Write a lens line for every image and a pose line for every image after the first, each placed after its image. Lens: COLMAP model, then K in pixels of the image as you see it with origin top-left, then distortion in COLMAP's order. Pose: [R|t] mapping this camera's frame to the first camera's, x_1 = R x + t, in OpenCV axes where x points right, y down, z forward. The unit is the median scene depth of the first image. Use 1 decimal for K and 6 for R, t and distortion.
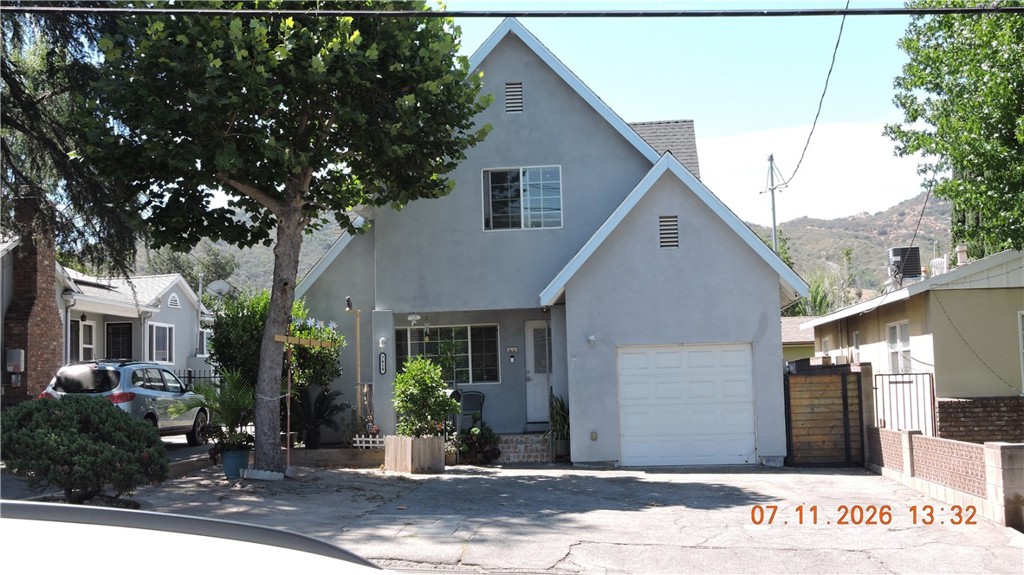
lens RADIAL K [[1293.8, 0, 512.0], [0, 1293.8, 287.5], [0, 0, 1]] dist [-0.006653, 0.005586]
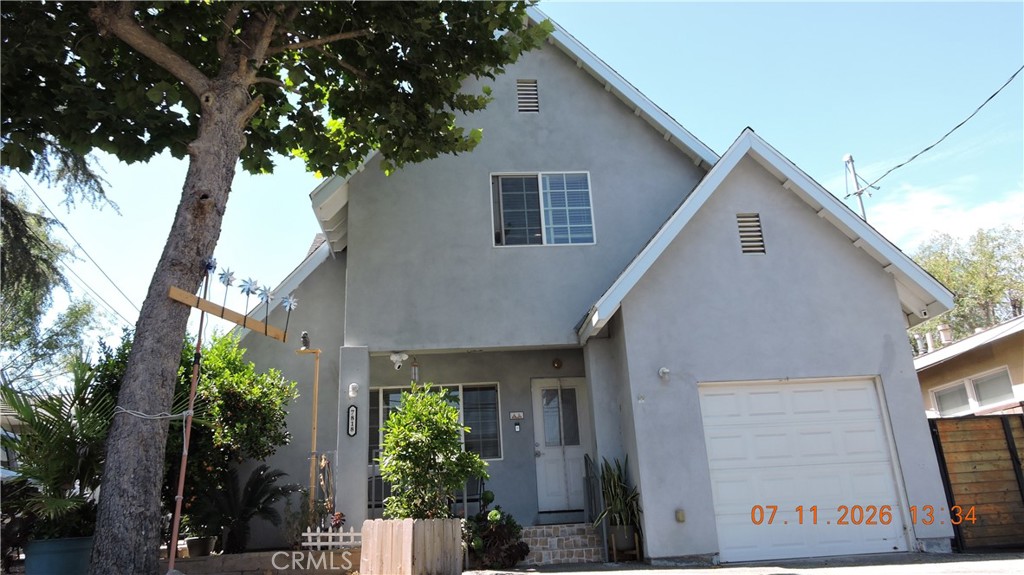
lens RADIAL K [[731.1, 0, 513.9], [0, 731.1, 292.4], [0, 0, 1]] dist [-0.011052, 0.003584]
pose [[0.983129, 0.034418, 0.179648, -0.090948], [0.012329, 0.967434, -0.252822, 0.096088], [-0.182499, 0.250771, 0.950688, 0.618952]]
